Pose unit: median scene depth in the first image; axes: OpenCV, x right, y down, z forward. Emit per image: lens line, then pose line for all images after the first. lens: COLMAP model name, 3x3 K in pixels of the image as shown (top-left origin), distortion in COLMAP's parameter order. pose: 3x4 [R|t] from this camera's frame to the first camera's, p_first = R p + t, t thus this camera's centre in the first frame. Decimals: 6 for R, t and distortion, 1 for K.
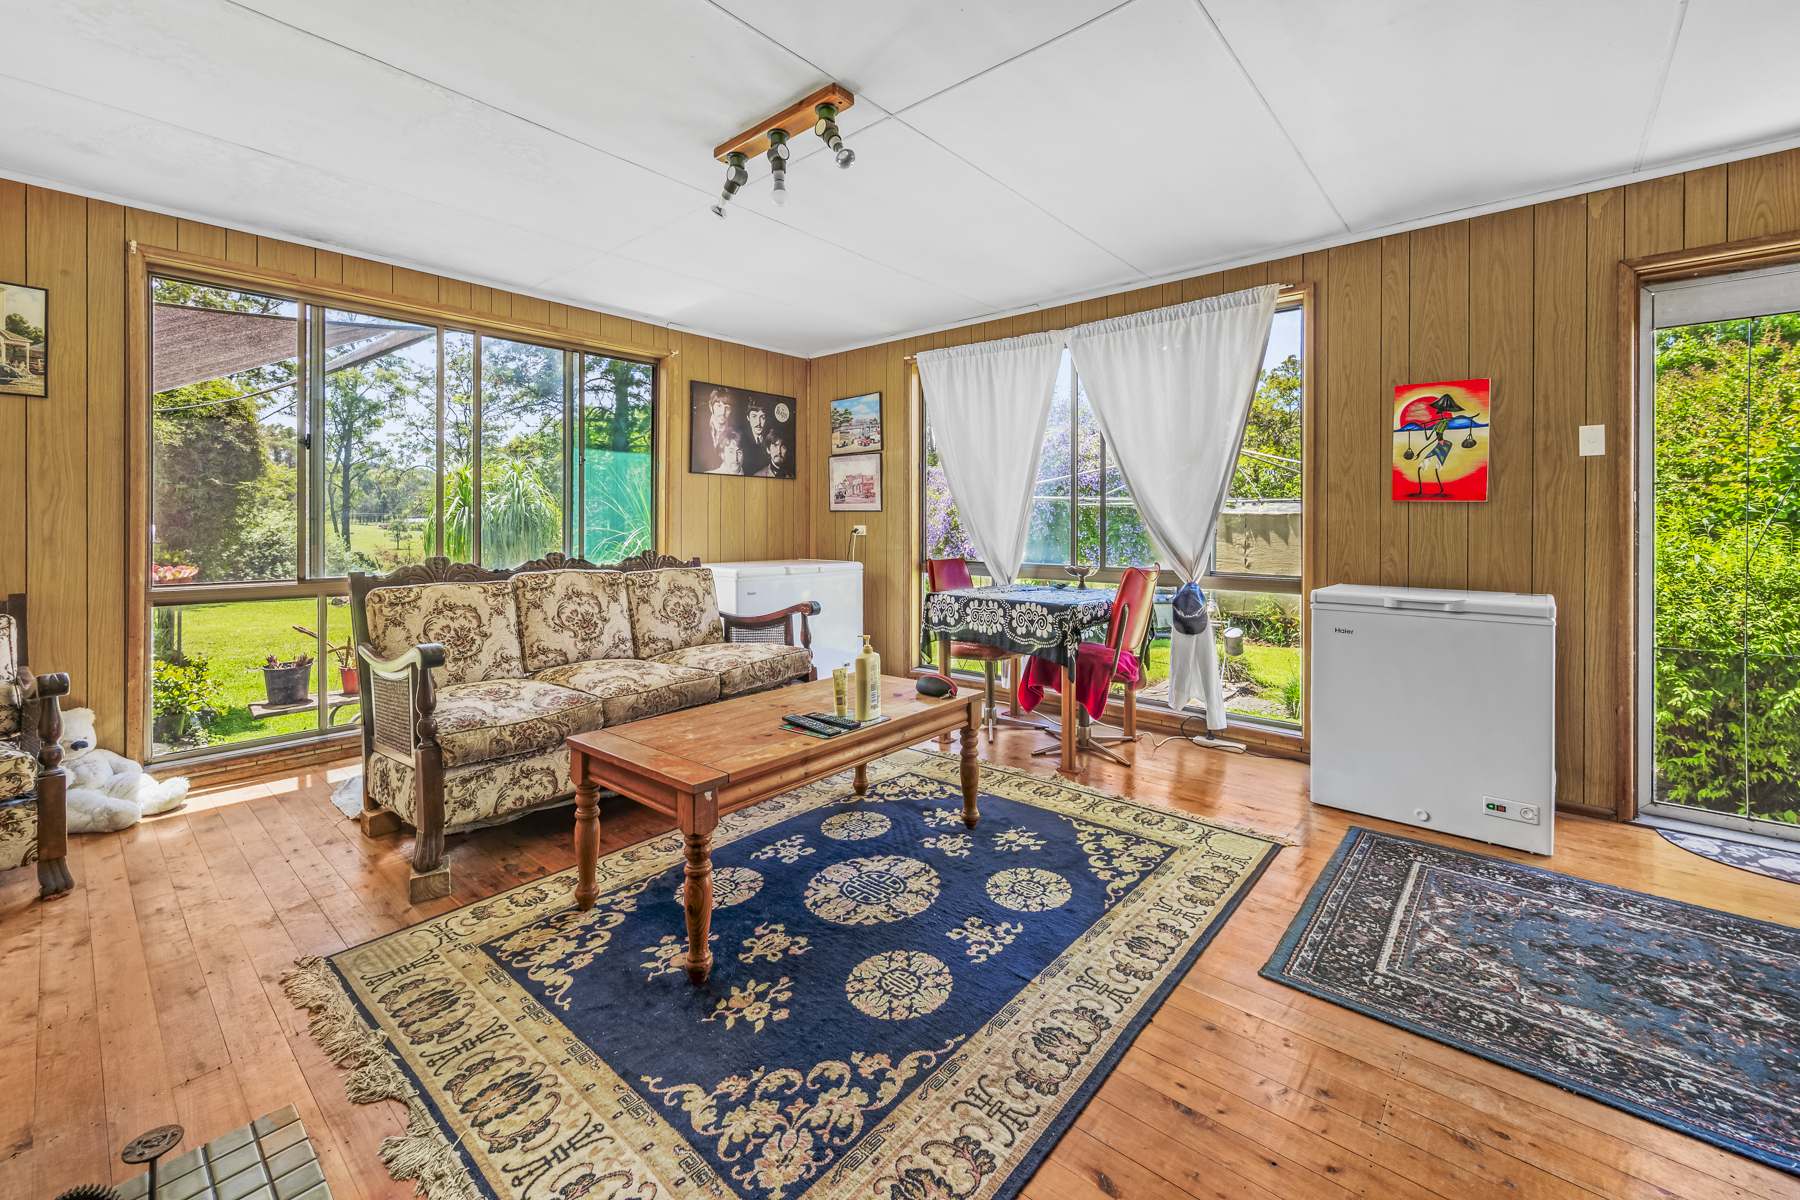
lens RADIAL K [[733.1, 0, 896.6], [0, 733.1, 600.1], [0, 0, 1]] dist [0.001729, 0.000020]
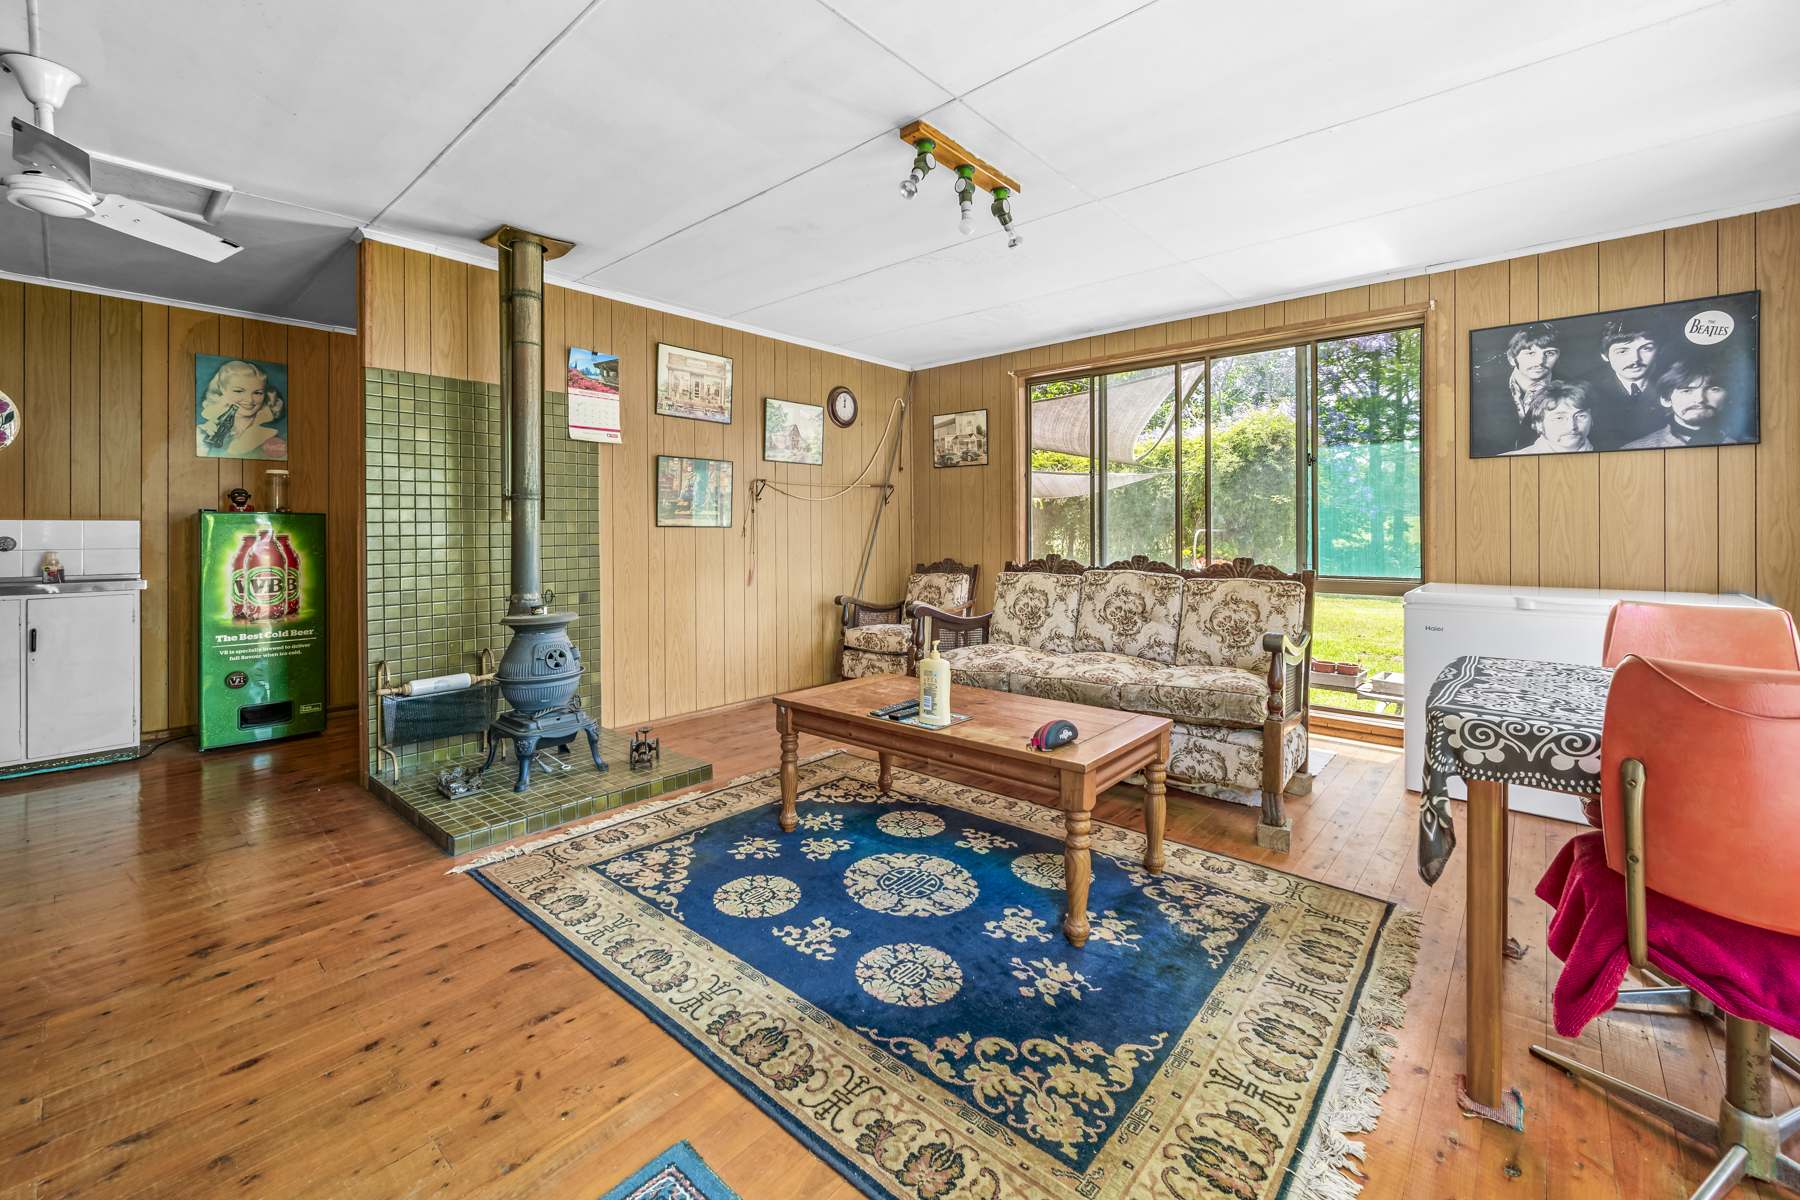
lens RADIAL K [[733.1, 0, 896.3], [0, 733.1, 599.2], [0, 0, 1]] dist [0.001729, 0.000020]
pose [[-0.006830, 0.091481, -0.995783, 0.913459], [-0.104380, 0.990302, 0.091693, -0.087711], [0.994514, 0.104566, 0.002785, 0.900019]]
